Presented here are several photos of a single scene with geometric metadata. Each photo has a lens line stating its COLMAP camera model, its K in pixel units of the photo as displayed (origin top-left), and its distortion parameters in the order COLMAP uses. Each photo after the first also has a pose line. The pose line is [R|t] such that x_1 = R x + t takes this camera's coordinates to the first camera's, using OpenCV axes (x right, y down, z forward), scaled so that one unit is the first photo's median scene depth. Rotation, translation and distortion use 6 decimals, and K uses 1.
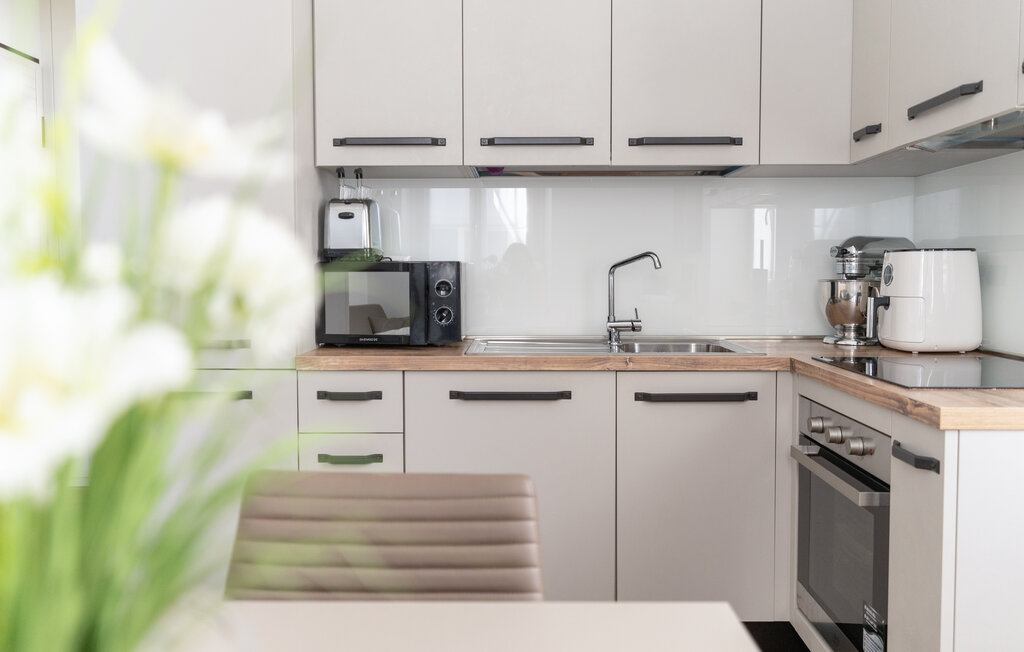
lens RADIAL K [[839.1, 0, 510.1], [0, 839.1, 320.7], [0, 0, 1]] dist [0.017265, 0.001312]
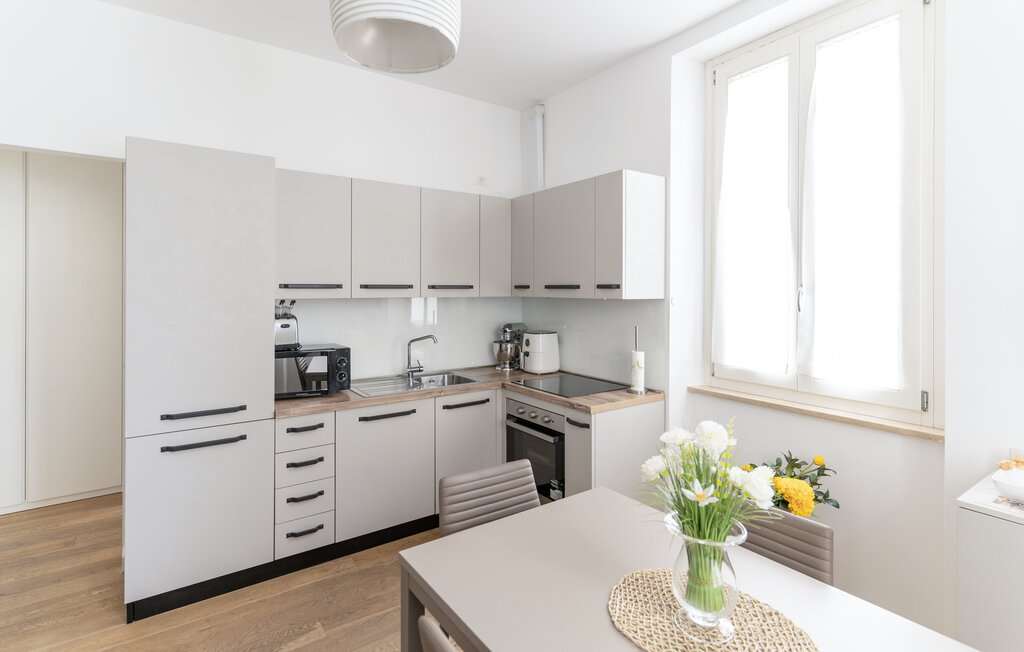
lens RADIAL K [[505.8, 0, 525.5], [0, 505.8, 296.2], [0, 0, 1]] dist [0.001022, -0.000473]
pose [[0.794747, -0.001229, 0.606939, -0.463196], [0.028776, 0.998950, -0.035658, -0.140780], [-0.606258, 0.045805, 0.793948, -0.182183]]
